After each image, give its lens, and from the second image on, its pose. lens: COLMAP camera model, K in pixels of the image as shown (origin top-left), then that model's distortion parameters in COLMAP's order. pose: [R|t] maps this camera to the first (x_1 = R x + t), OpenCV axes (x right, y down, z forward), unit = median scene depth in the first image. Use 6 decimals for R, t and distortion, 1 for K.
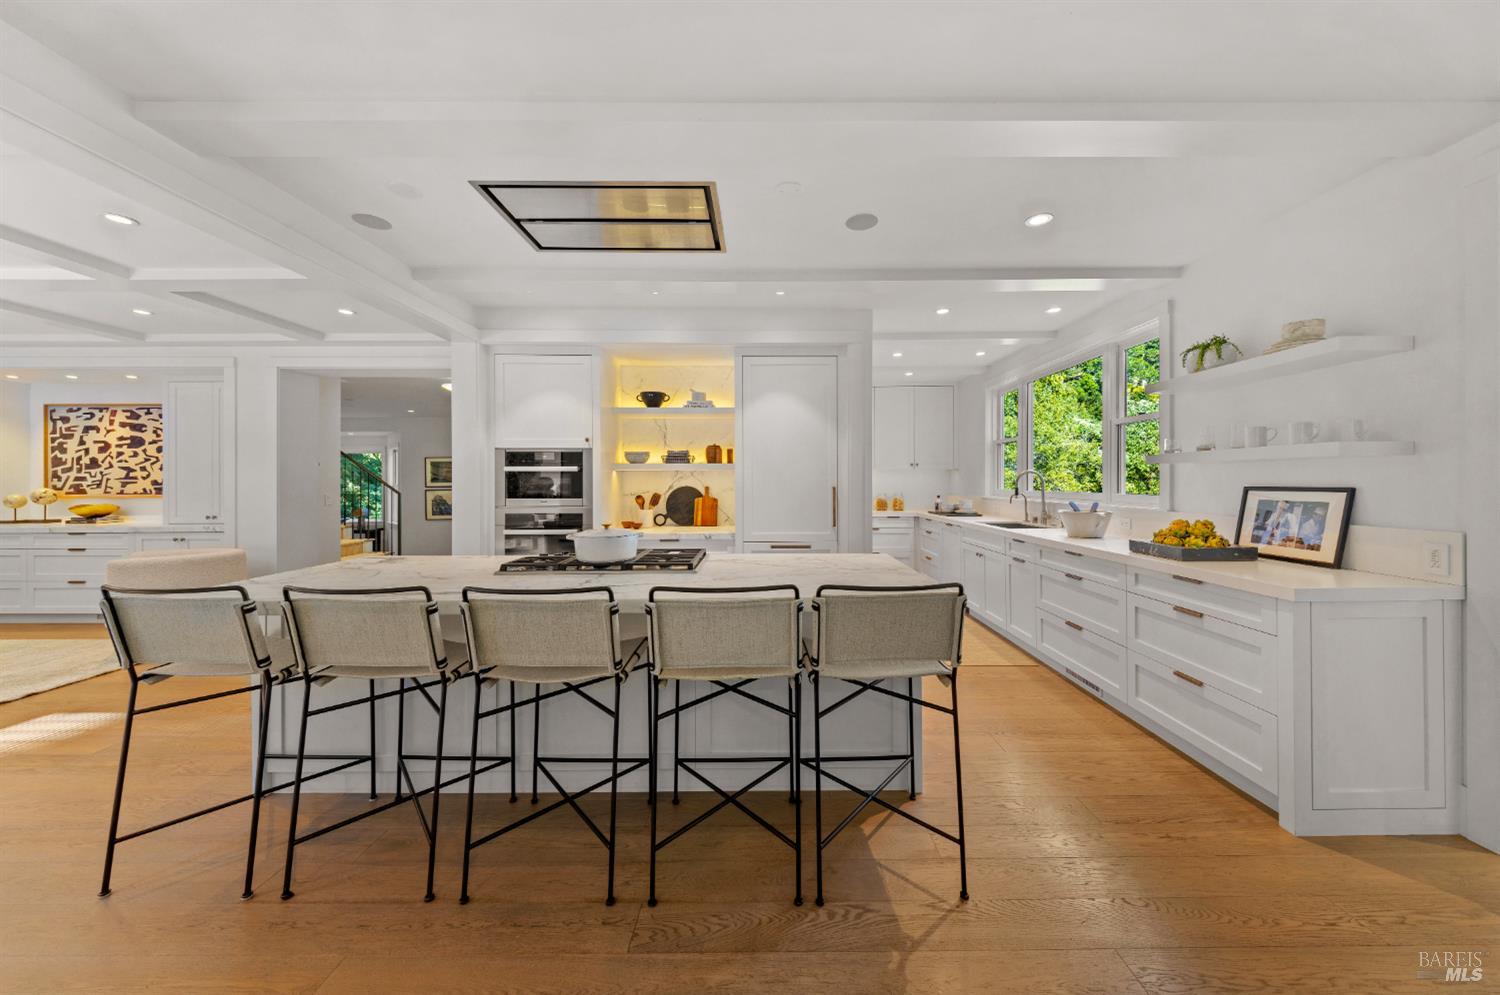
lens RADIAL K [[499.8, 0, 766.7], [0, 499.8, 480.2], [0, 0, 1]] dist [0.001872, -0.000187]
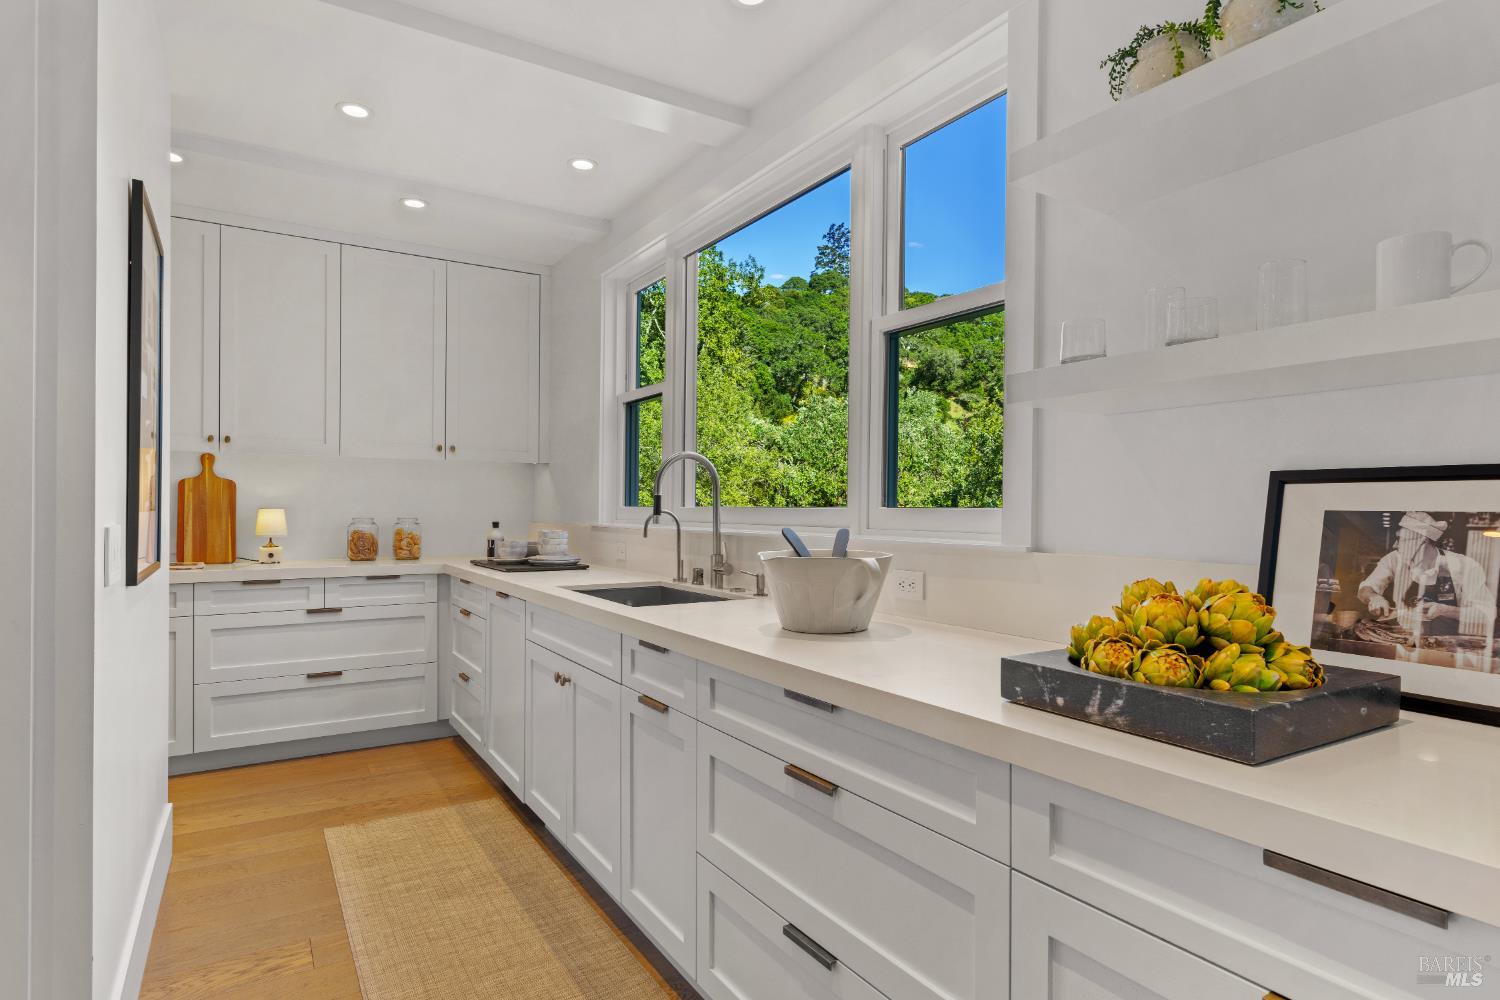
lens RADIAL K [[818.8, 0, 744.6], [0, 818.8, 509.7], [0, 0, 1]] dist [0.007800, 0.000354]
pose [[0.853227, 0.007990, 0.521478, 0.195117], [-0.010746, 0.999940, 0.002262, 0.019920], [-0.521428, -0.007534, 0.853262, 0.364549]]
